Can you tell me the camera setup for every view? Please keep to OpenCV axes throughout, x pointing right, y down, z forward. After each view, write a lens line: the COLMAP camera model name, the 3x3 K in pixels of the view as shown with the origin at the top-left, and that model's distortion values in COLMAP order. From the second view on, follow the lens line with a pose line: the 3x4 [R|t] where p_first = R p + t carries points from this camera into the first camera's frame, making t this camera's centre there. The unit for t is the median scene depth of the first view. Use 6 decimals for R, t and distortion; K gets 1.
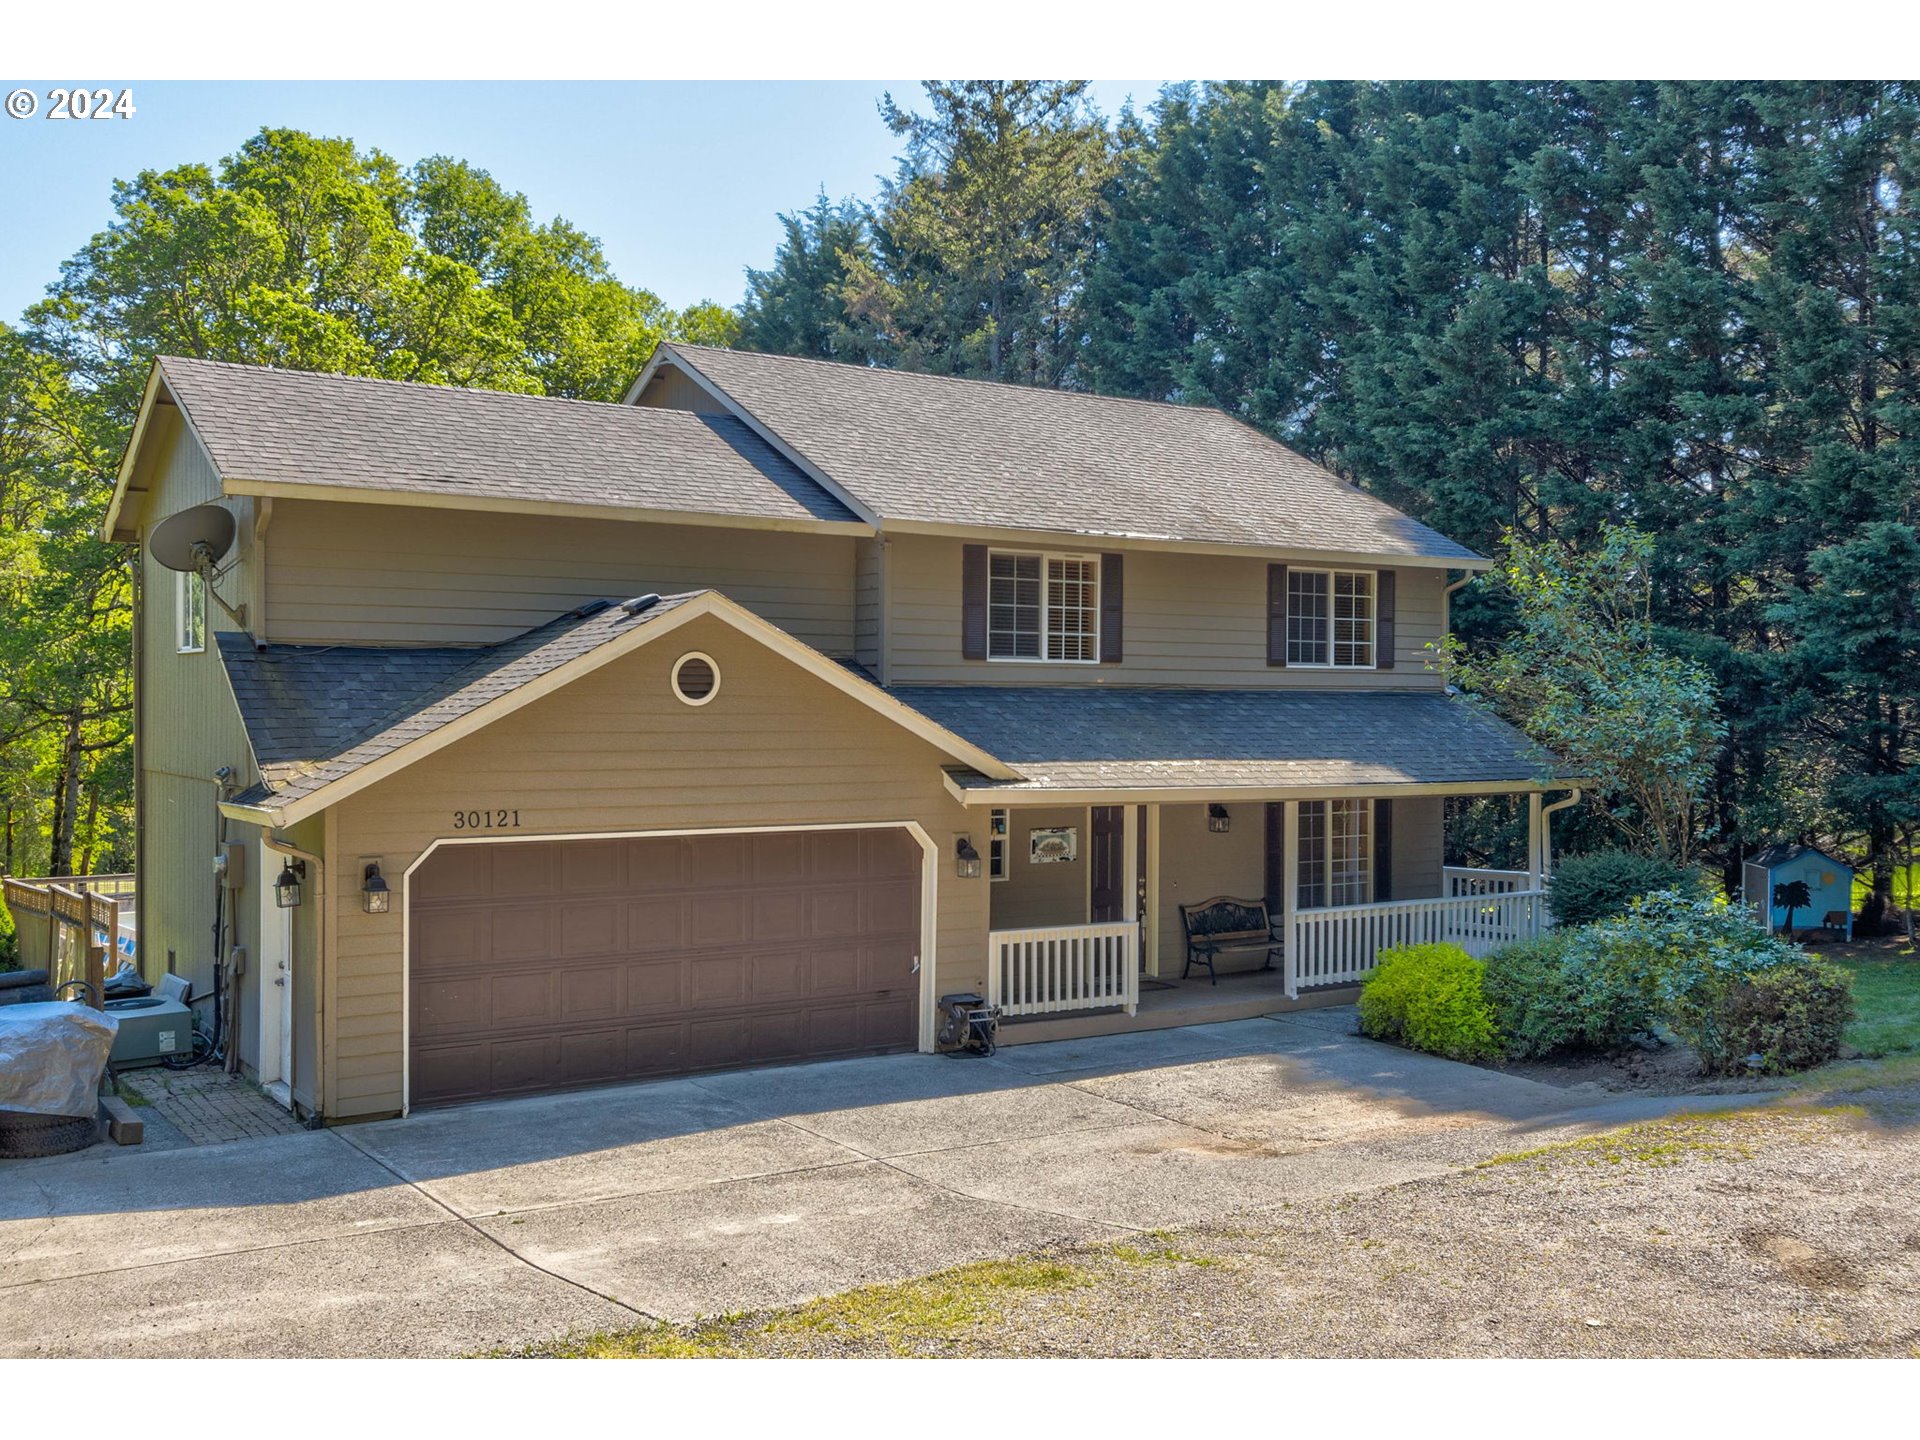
lens RADIAL K [[1829.8, 0, 945.8], [0, 1829.8, 720.6], [0, 0, 1]] dist [0.014569, 0.000000]
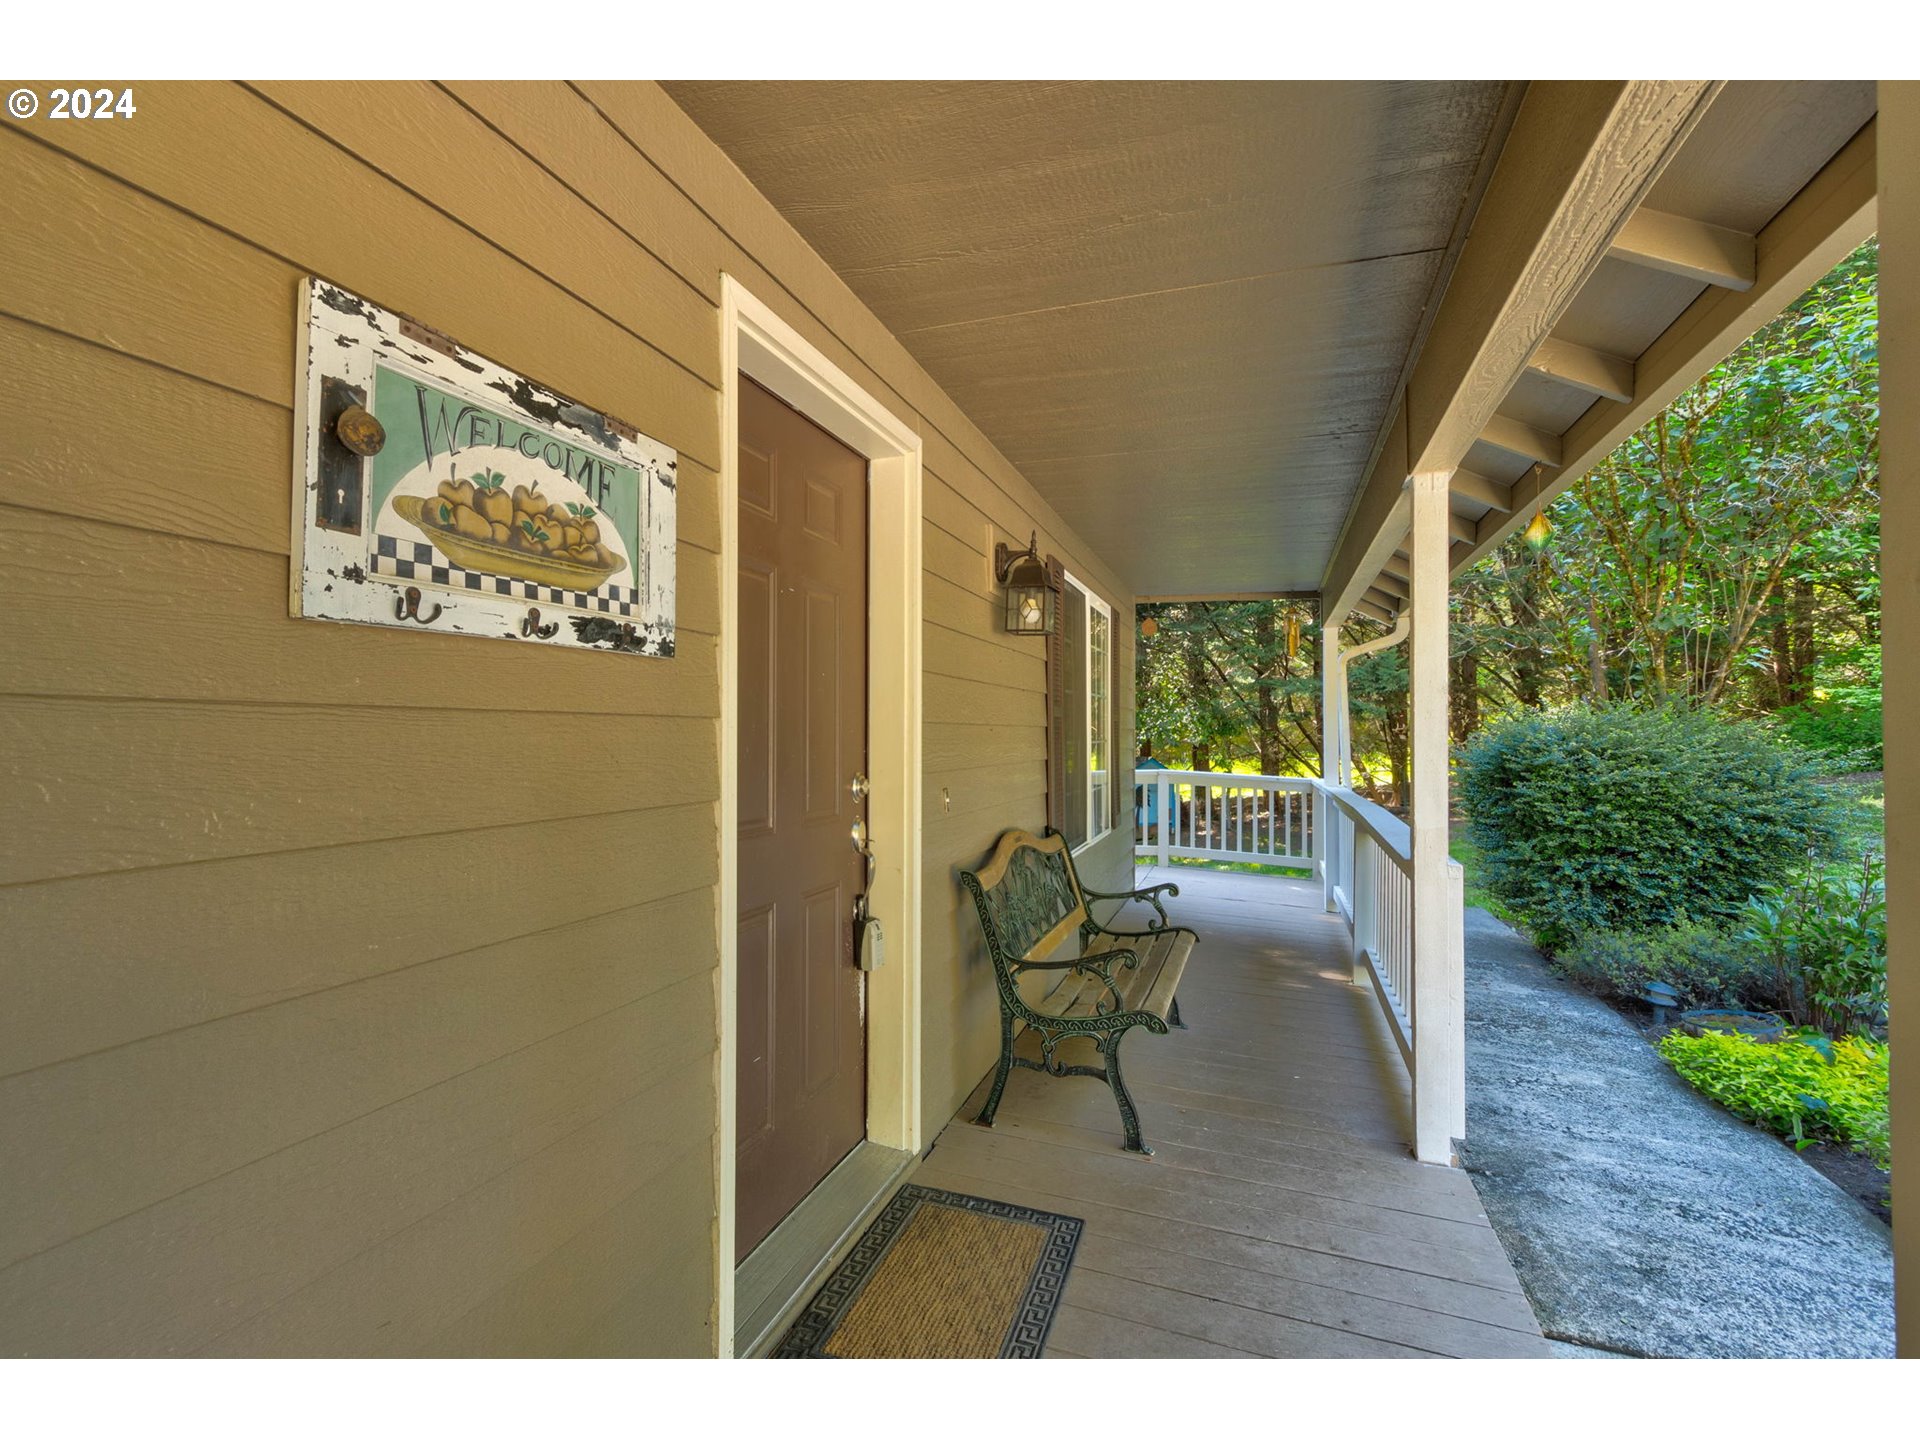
lens RADIAL K [[871.1, 0, 926.8], [0, 871.1, 719.3], [0, 0, 1]] dist [-0.001858, 0.000116]
pose [[0.820286, 0.004325, 0.571938, 0.047405], [0.012750, 0.999585, -0.025844, 0.085547], [-0.571812, 0.028492, 0.819890, 0.945099]]
